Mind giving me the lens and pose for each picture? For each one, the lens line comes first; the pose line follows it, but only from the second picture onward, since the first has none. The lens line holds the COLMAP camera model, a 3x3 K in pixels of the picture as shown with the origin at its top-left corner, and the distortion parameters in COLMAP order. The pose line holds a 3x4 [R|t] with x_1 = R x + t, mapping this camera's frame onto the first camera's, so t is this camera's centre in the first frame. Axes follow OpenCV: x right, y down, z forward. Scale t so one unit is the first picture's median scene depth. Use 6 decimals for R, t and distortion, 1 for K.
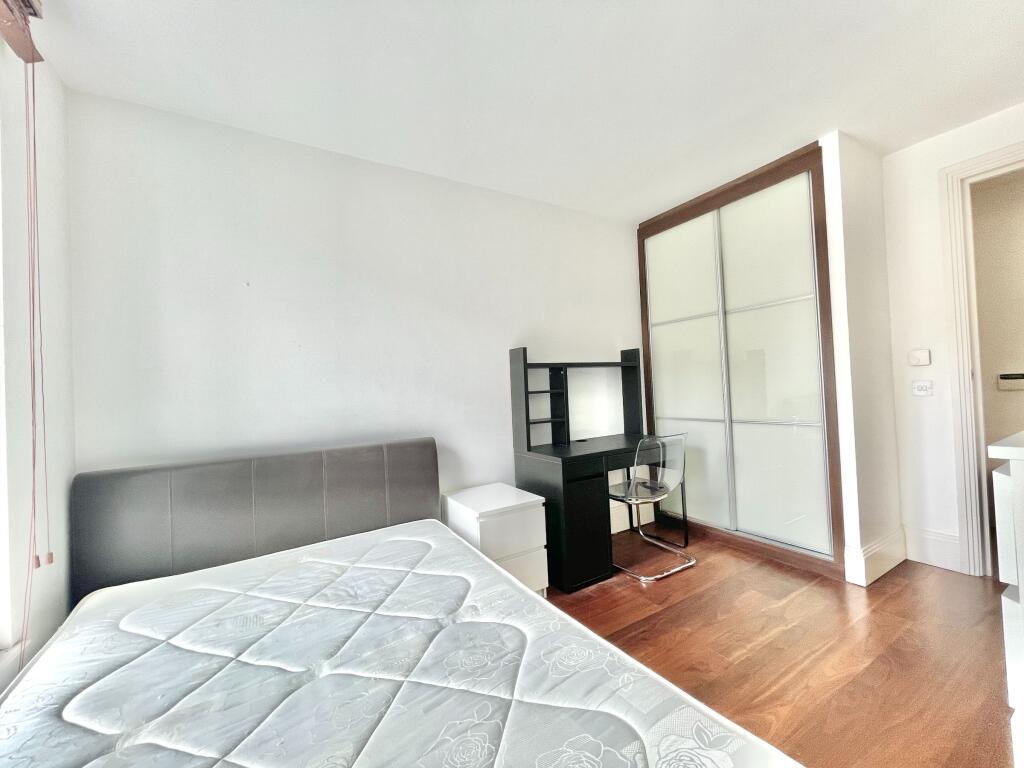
lens RADIAL K [[414.2, 0, 510.4], [0, 414.2, 386.7], [0, 0, 1]] dist [0.001791, -0.000306]
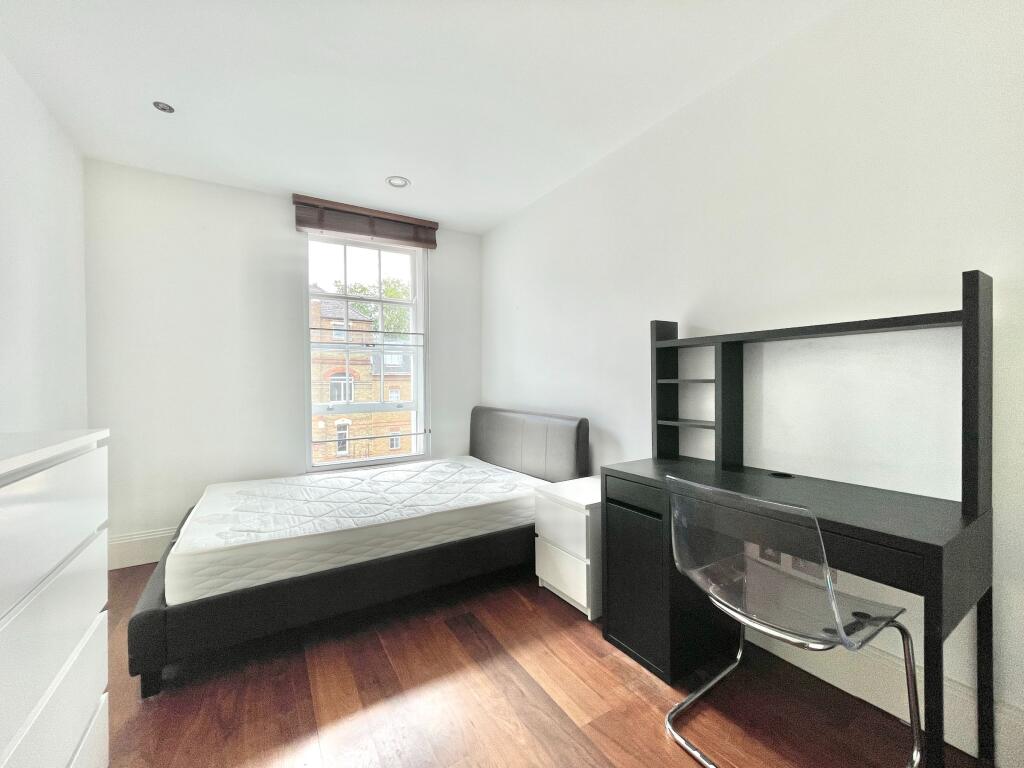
lens RADIAL K [[414.2, 0, 510.4], [0, 414.2, 386.7], [0, 0, 1]] dist [0.001791, -0.000306]
pose [[0.000338, 0.051022, -0.998697, 0.746387], [0.016435, 0.998562, 0.051020, -0.018819], [0.999865, -0.016431, -0.000501, 0.682420]]
